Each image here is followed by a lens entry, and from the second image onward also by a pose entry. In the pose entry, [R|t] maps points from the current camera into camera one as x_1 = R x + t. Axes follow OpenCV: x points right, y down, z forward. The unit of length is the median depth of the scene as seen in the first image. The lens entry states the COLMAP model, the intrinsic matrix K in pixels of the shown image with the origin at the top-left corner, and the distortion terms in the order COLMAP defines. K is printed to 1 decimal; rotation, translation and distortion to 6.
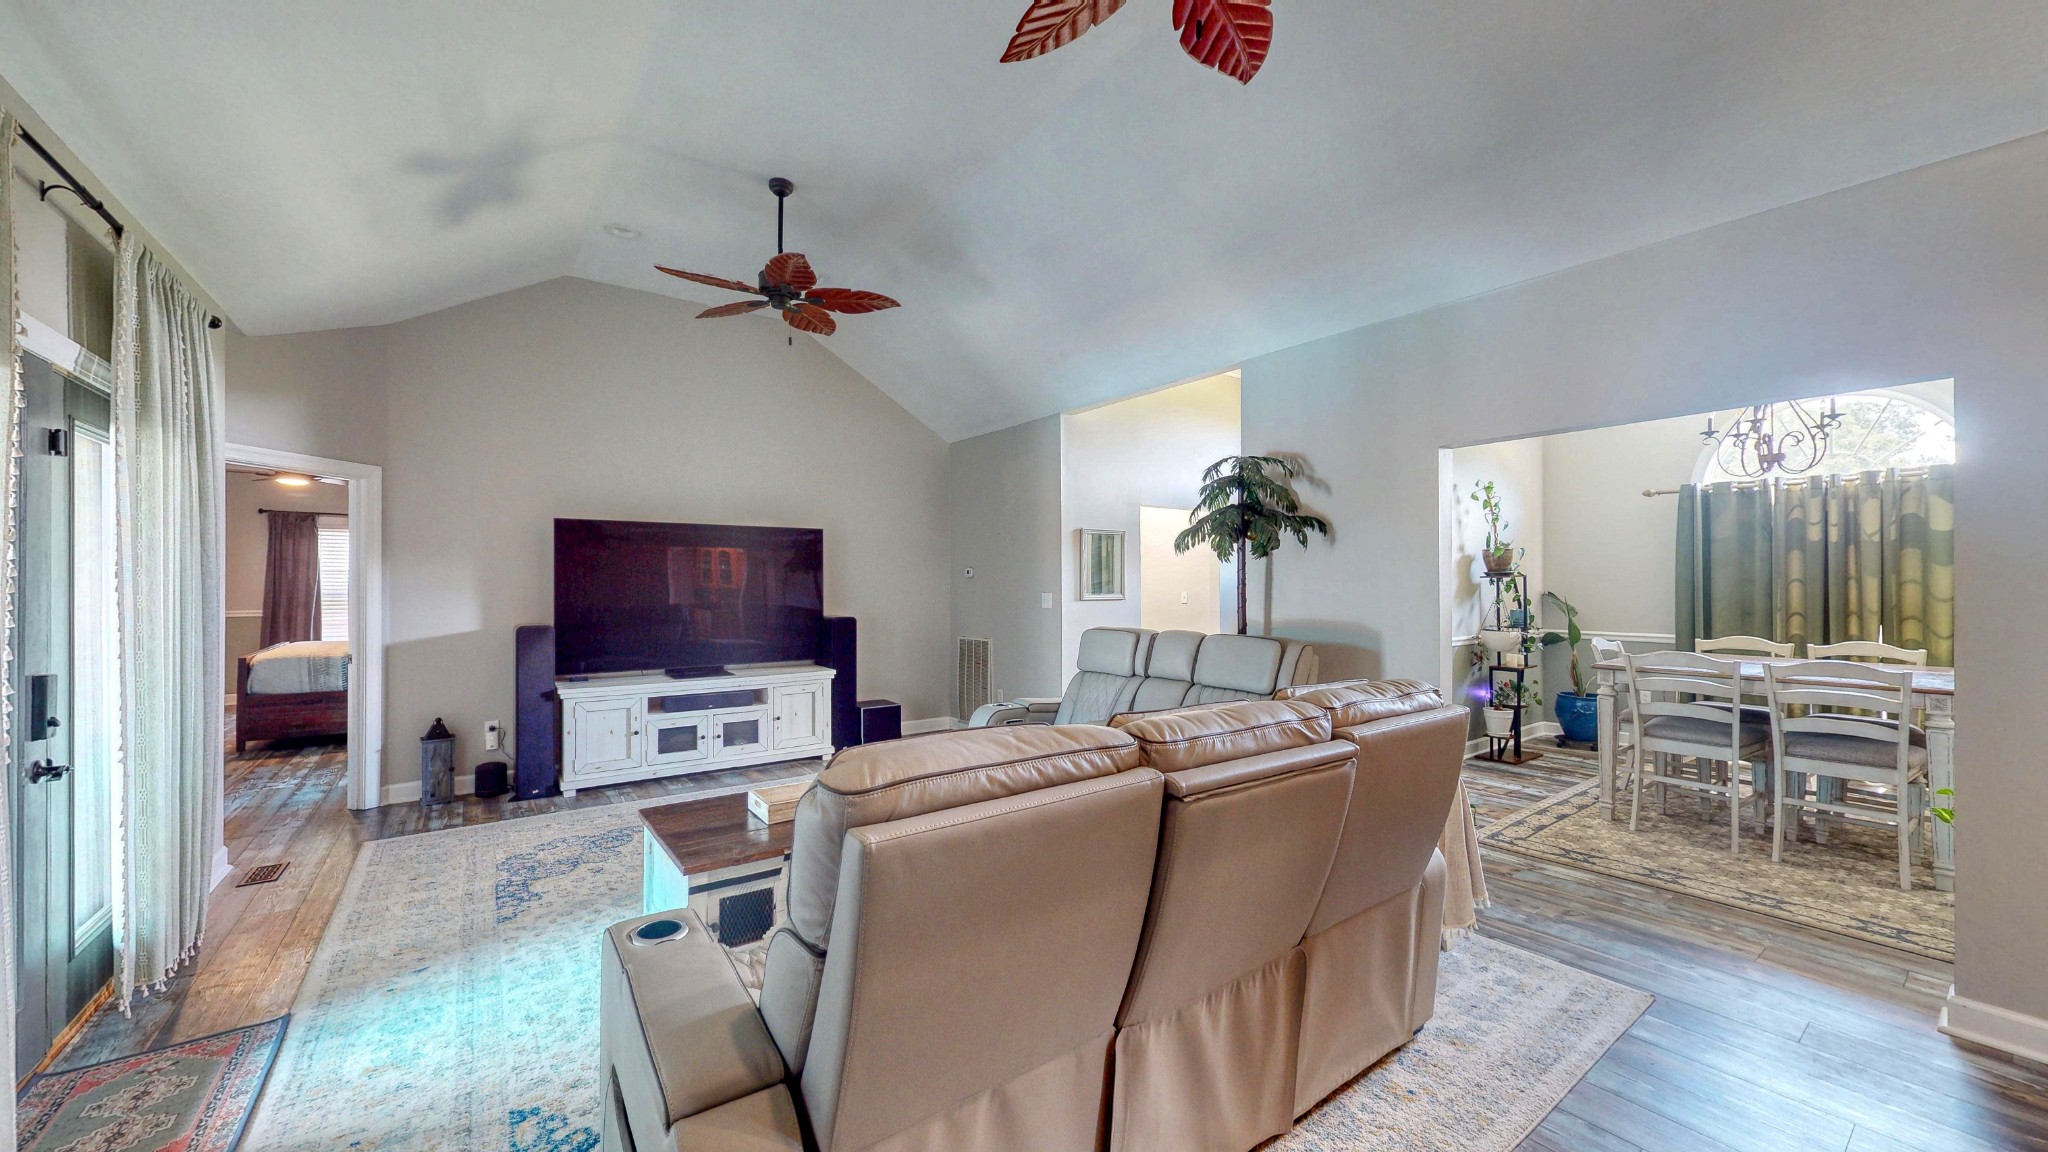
lens RADIAL K [[760.1, 0, 1022.1], [0, 760.1, 579.0], [0, 0, 1]] dist [0.002537, -0.000313]
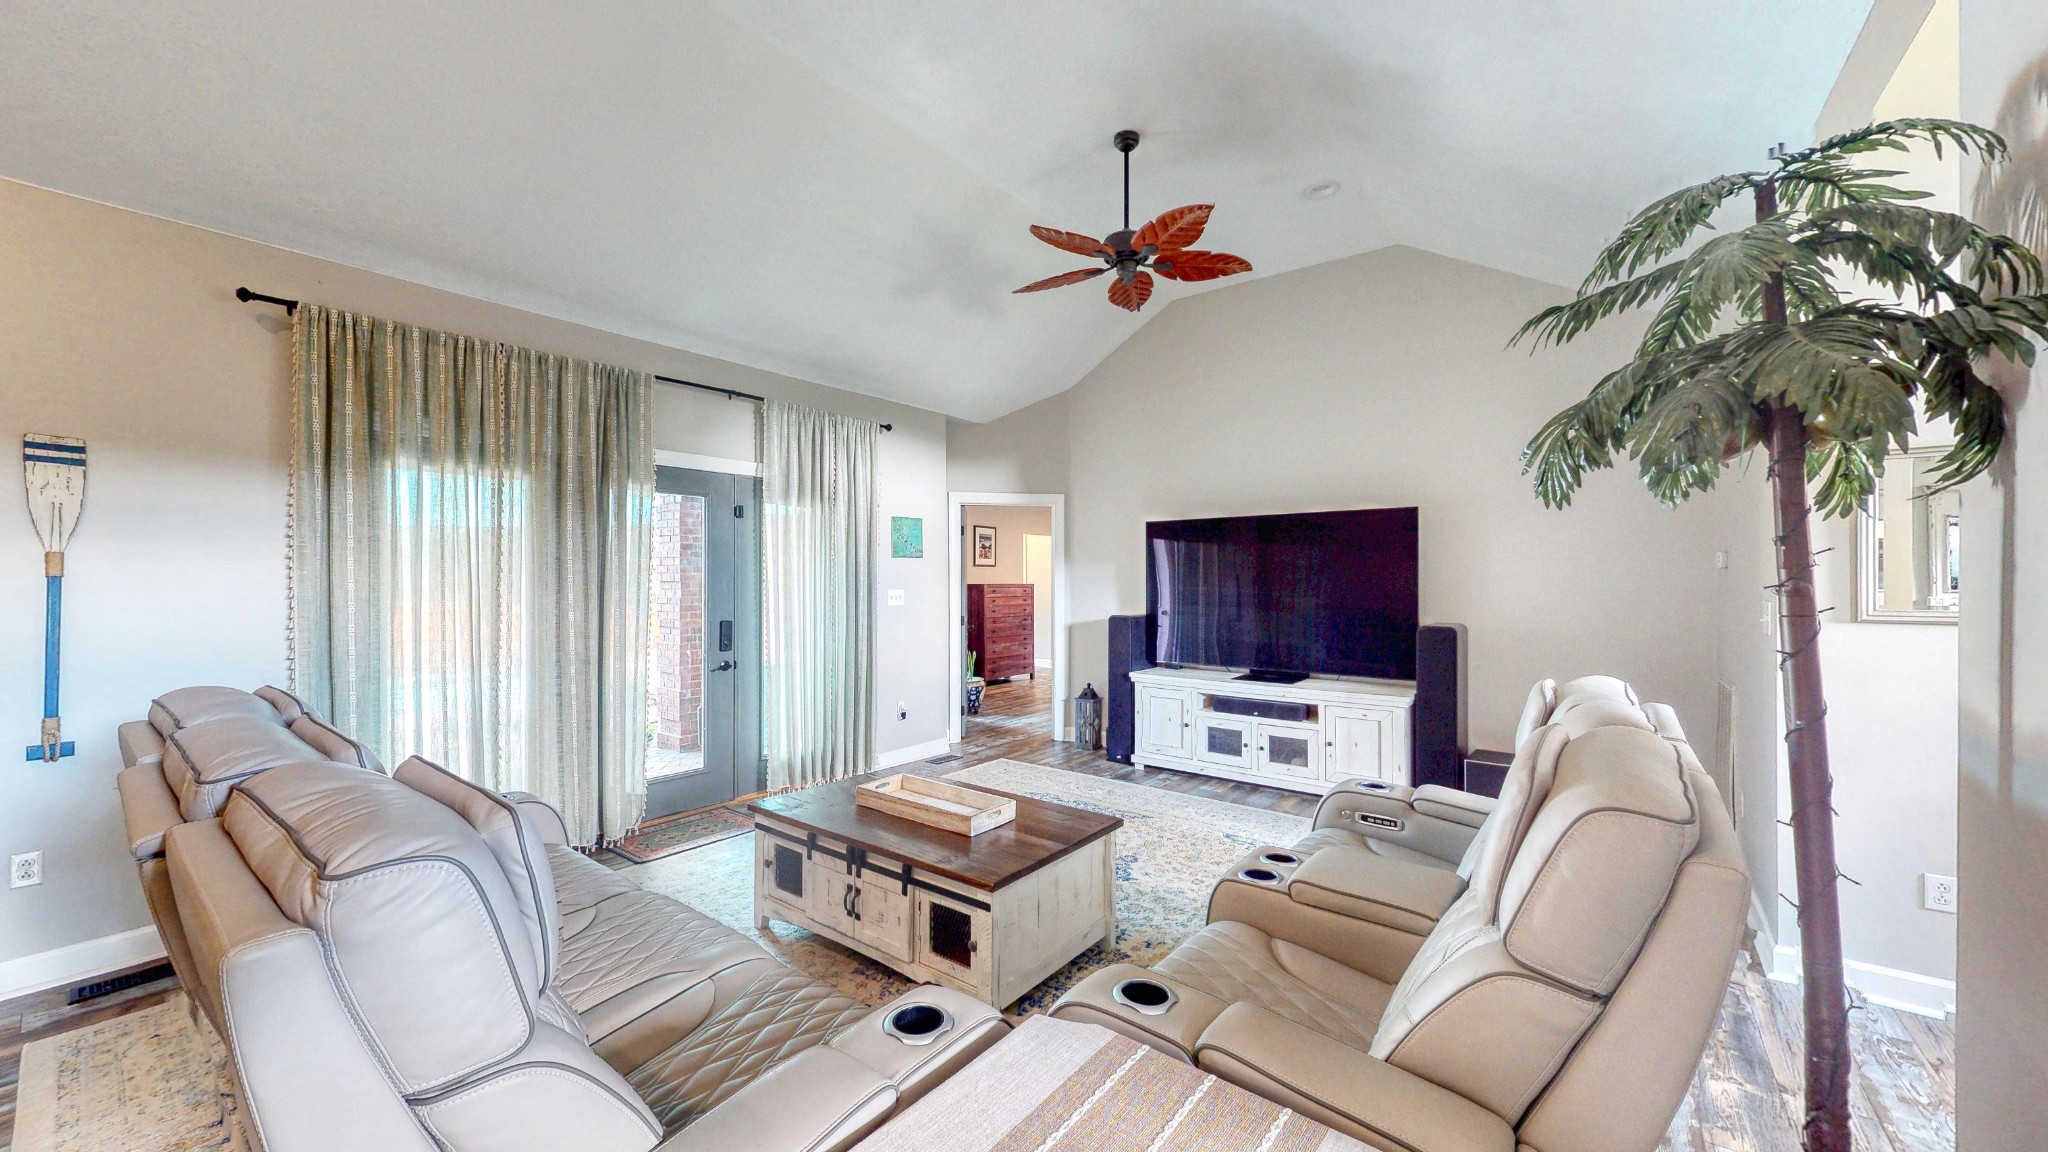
lens RADIAL K [[760.1, 0, 1018.8], [0, 760.1, 580.6], [0, 0, 1]] dist [0.002537, -0.000313]
pose [[0.275141, 0.002082, -0.961402, 0.432040], [0.001903, 0.999995, 0.002710, 0.004617], [0.961402, -0.002575, 0.275135, 0.523911]]
